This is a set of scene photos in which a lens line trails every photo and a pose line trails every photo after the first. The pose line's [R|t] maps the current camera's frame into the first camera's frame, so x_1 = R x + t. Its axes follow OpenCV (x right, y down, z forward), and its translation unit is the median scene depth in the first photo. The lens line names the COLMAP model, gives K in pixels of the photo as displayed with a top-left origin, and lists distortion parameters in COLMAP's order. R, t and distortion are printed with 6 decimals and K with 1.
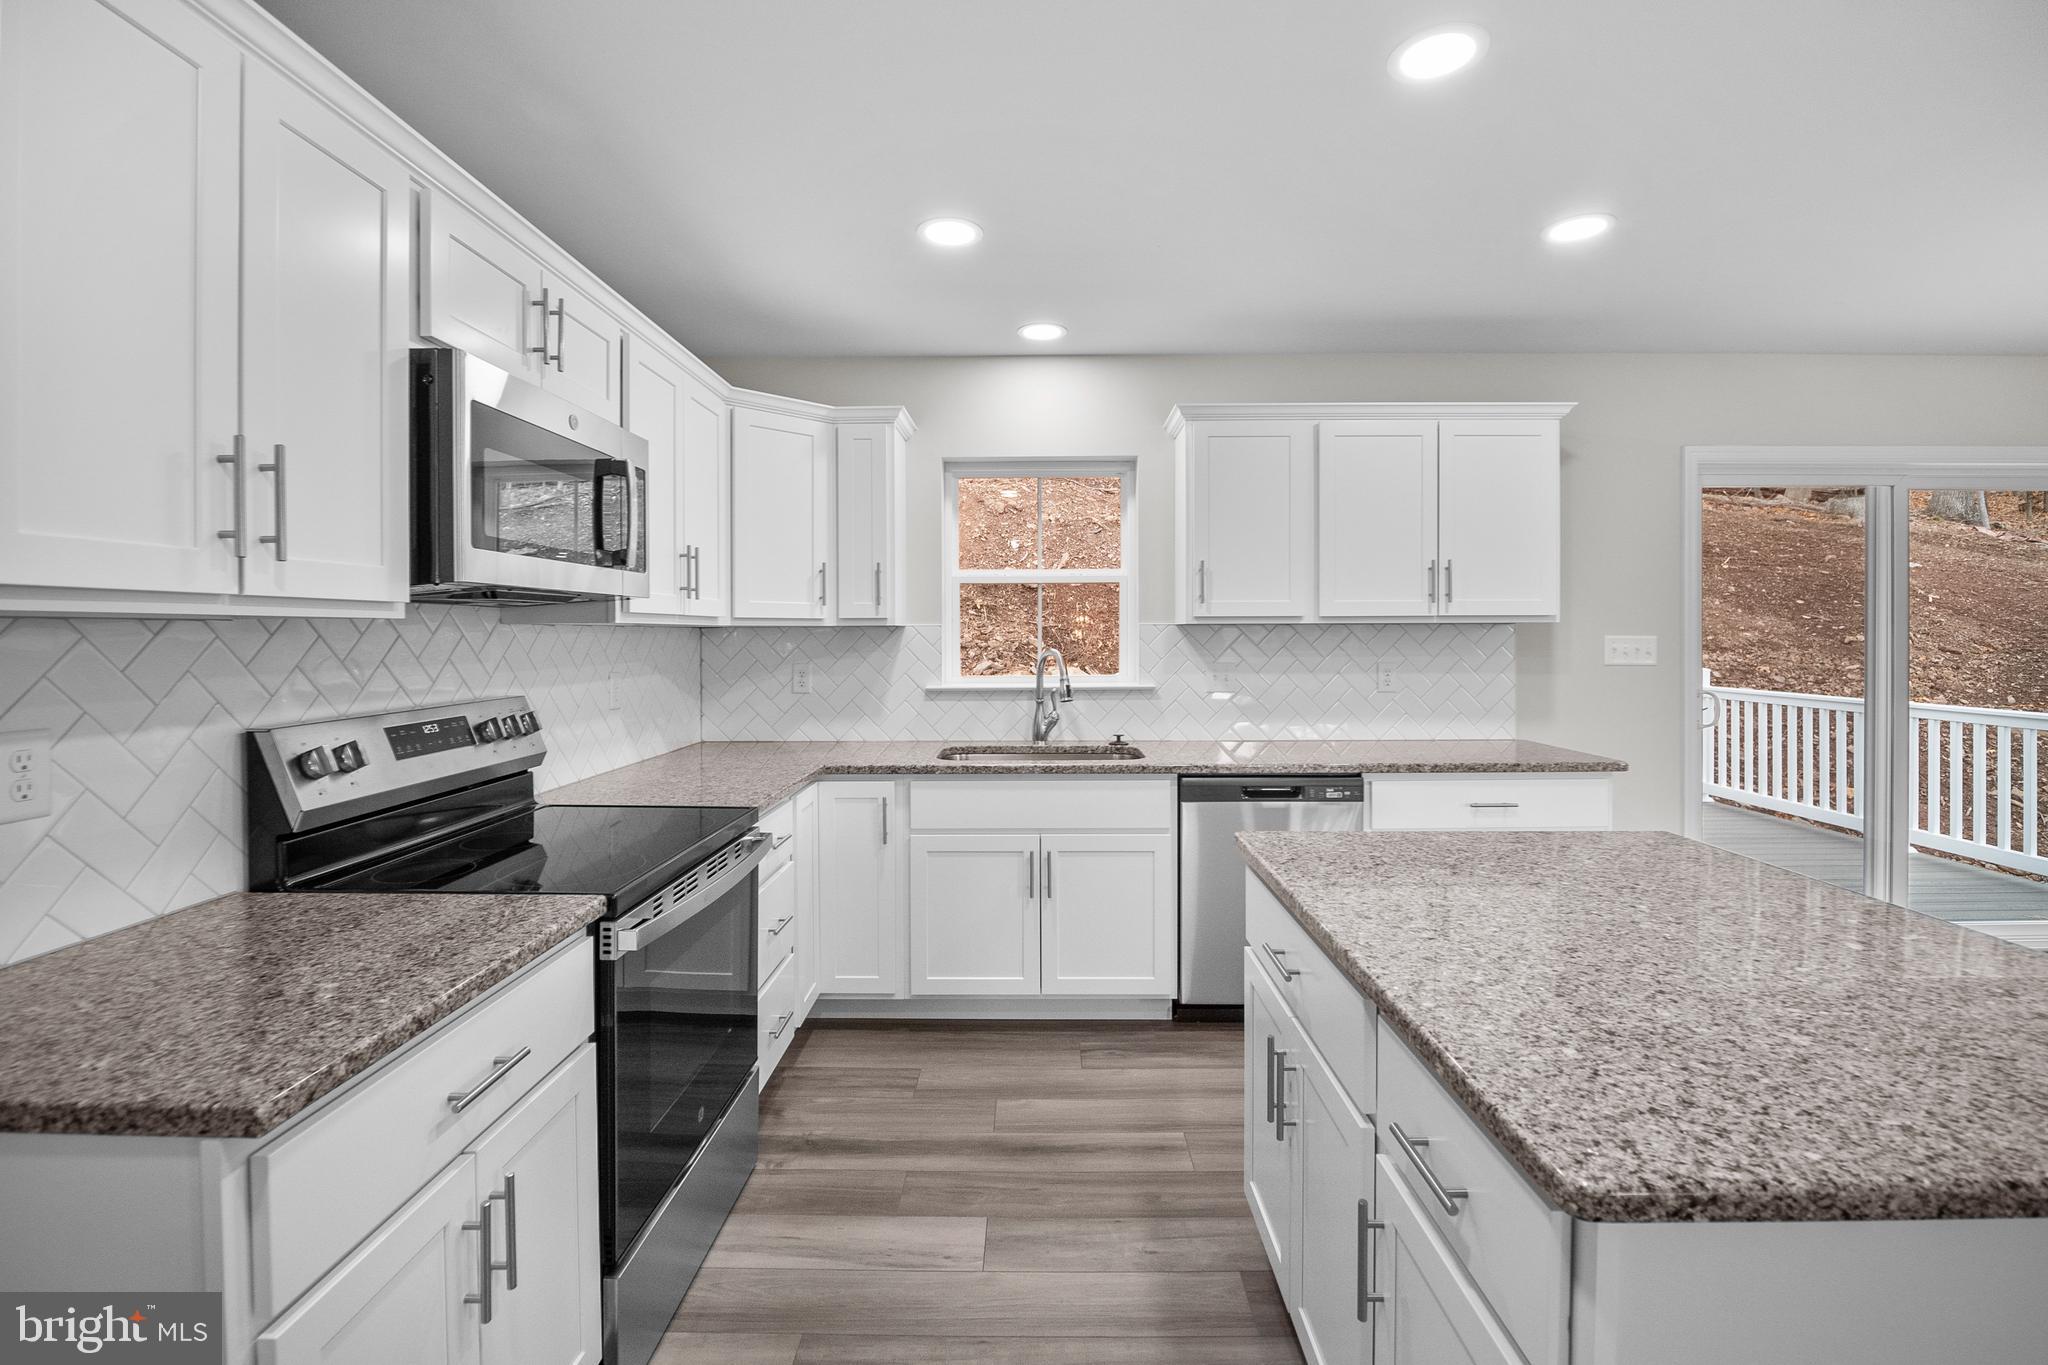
lens RADIAL K [[911.6, 0, 1024.9], [0, 911.6, 636.4], [0, 0, 1]] dist [-0.016612, -0.000492]
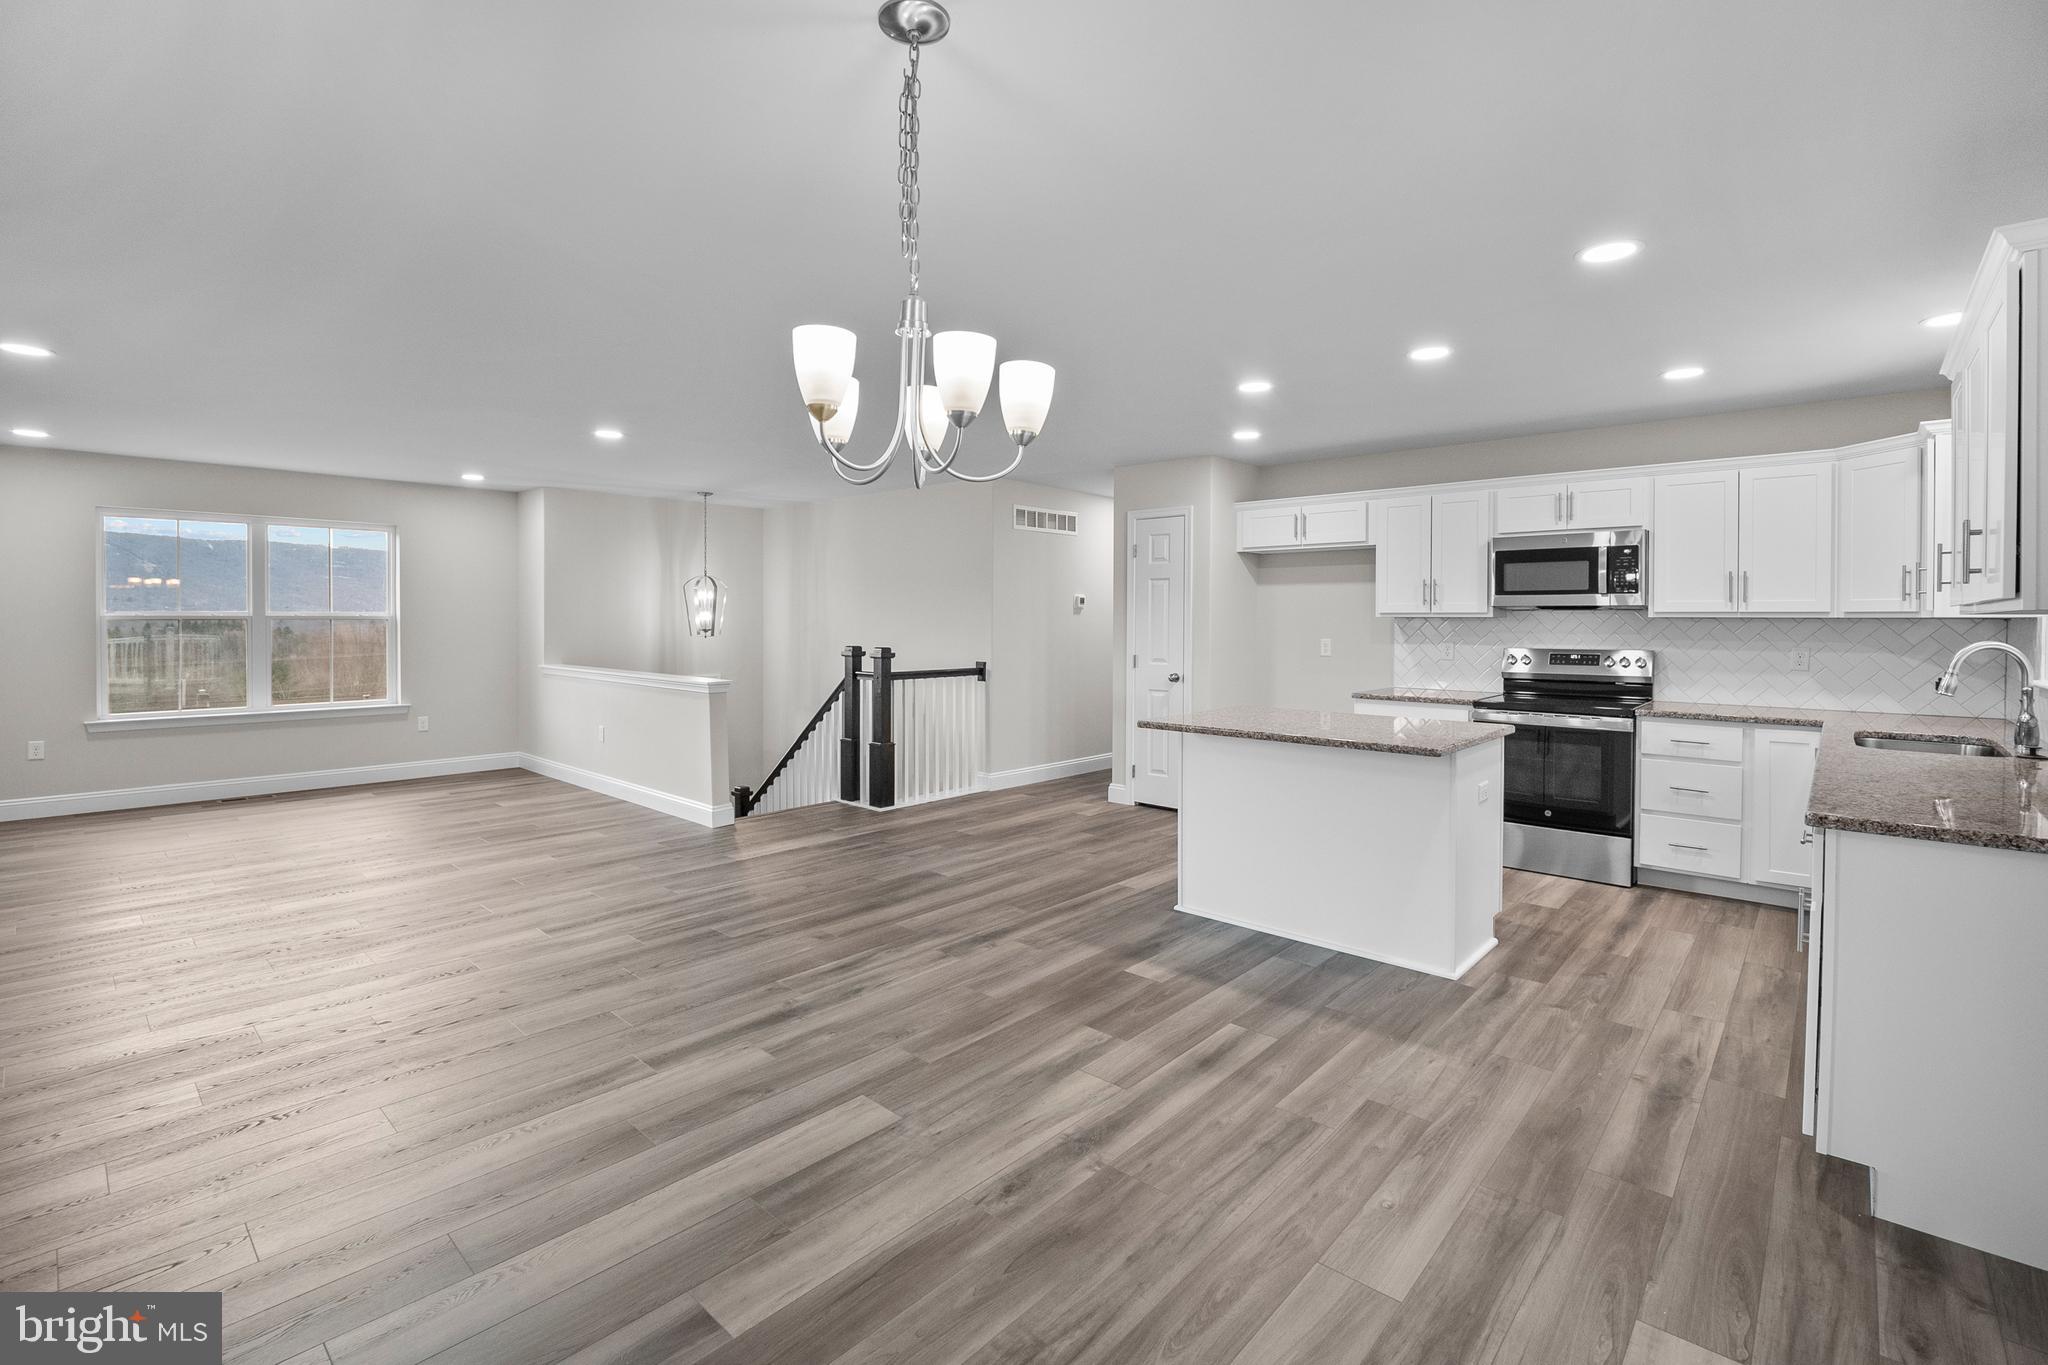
lens RADIAL K [[911.6, 0, 1024.9], [0, 911.6, 636.4], [0, 0, 1]] dist [-0.016612, -0.000492]
pose [[-0.662105, 0.015827, -0.749244, 1.429101], [-0.005697, 0.999642, 0.026151, -0.011110], [0.749389, 0.021583, -0.661778, 0.906830]]
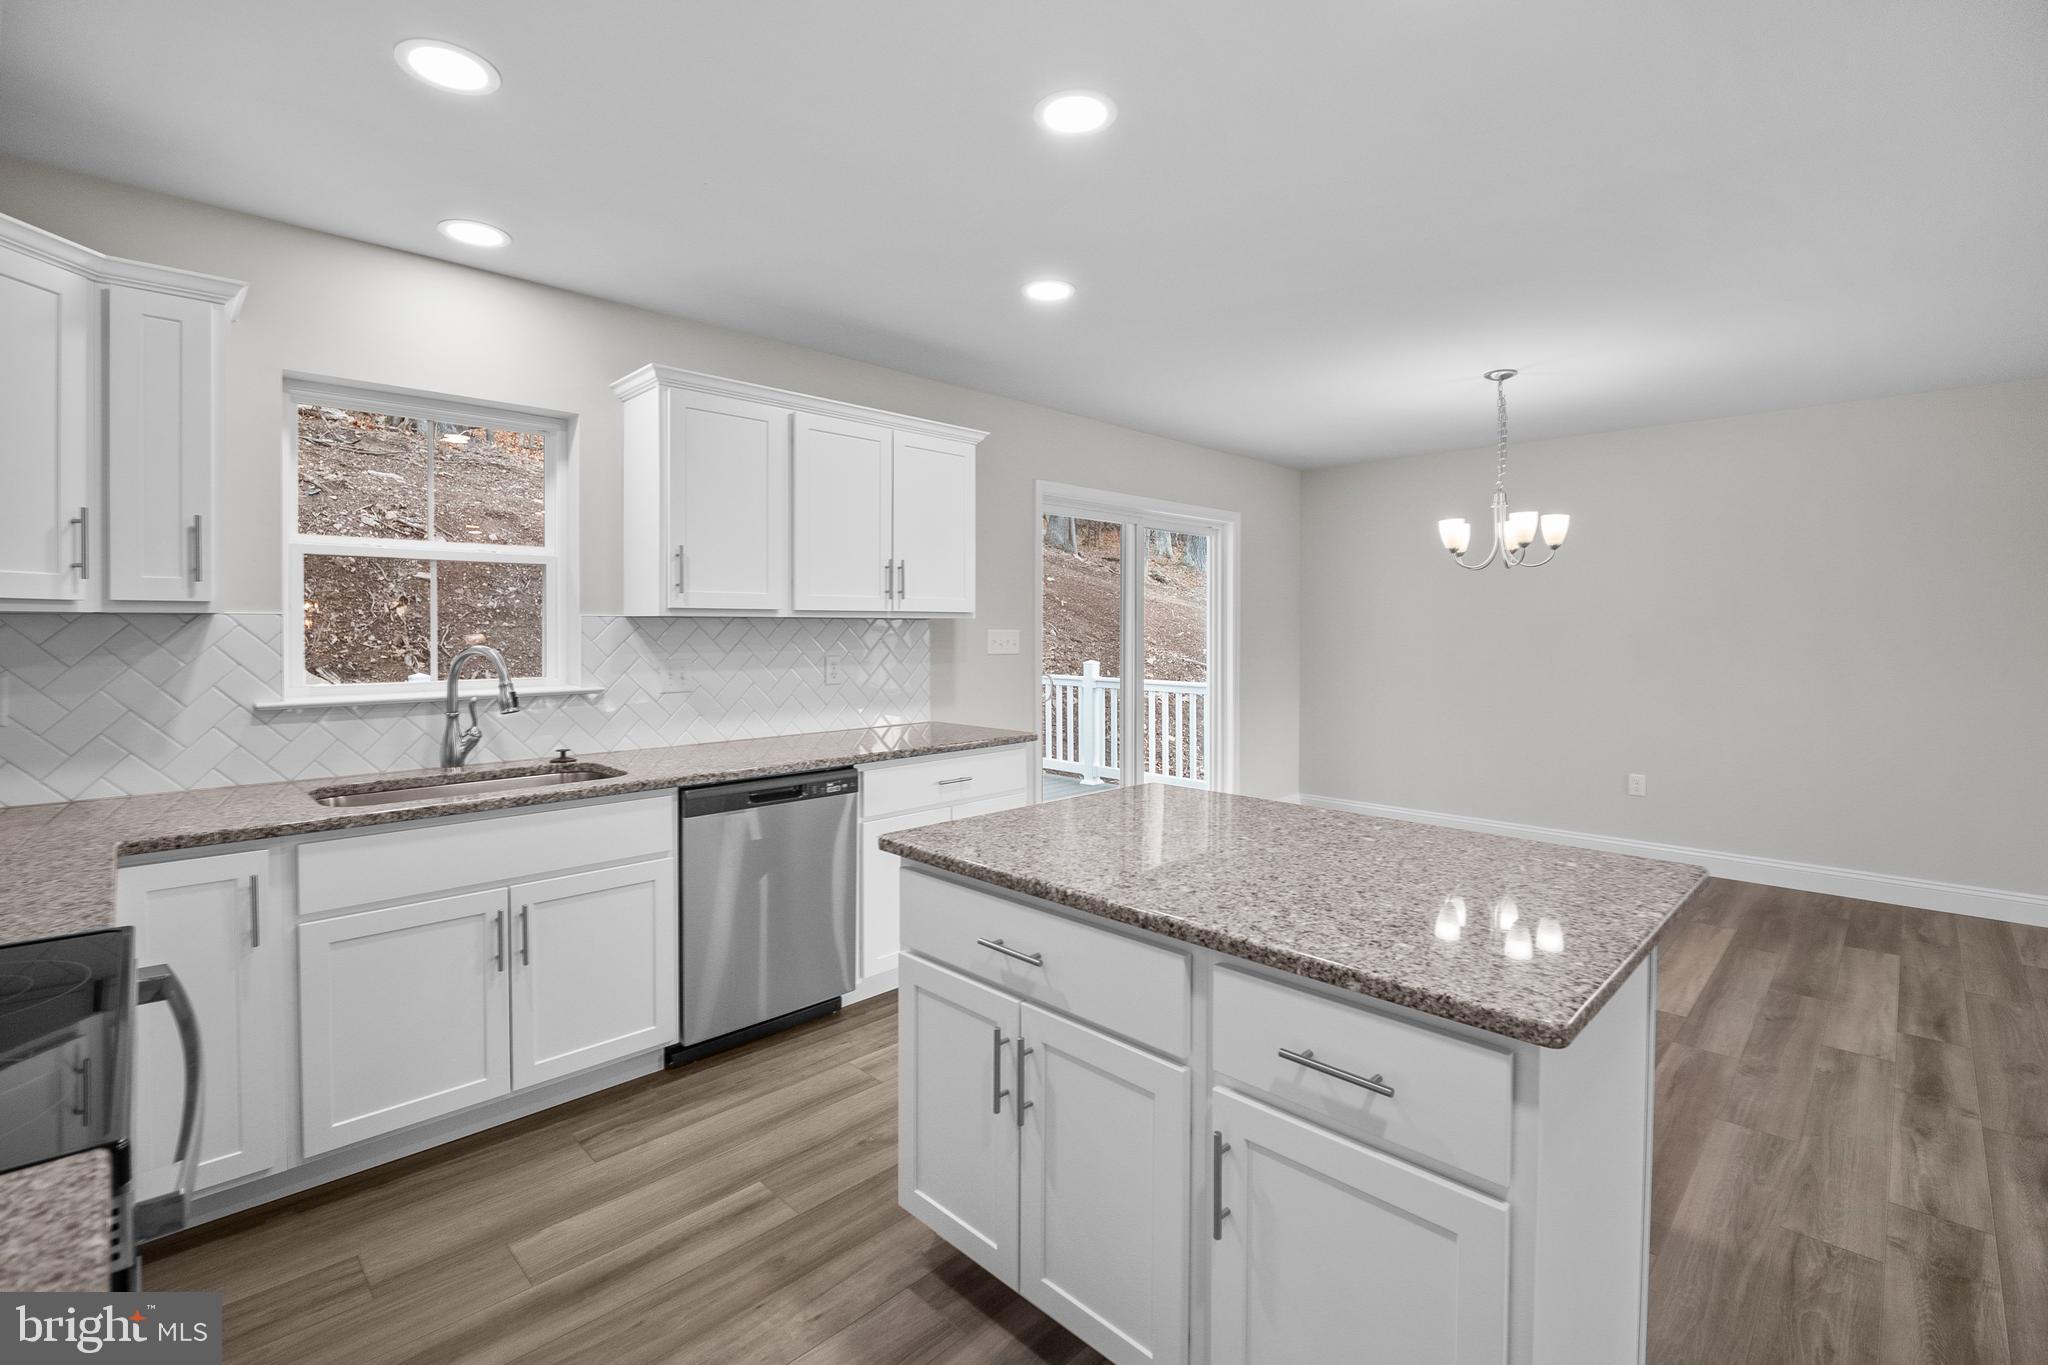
lens RADIAL K [[917.2, 0, 1022.4], [0, 917.2, 632.7], [0, 0, 1]] dist [-0.013773, -0.000257]
pose [[0.695165, -0.001003, 0.718850, -0.219148], [-0.001485, 0.999995, 0.002831, -0.000933], [-0.718849, -0.003035, 0.695160, 0.136765]]
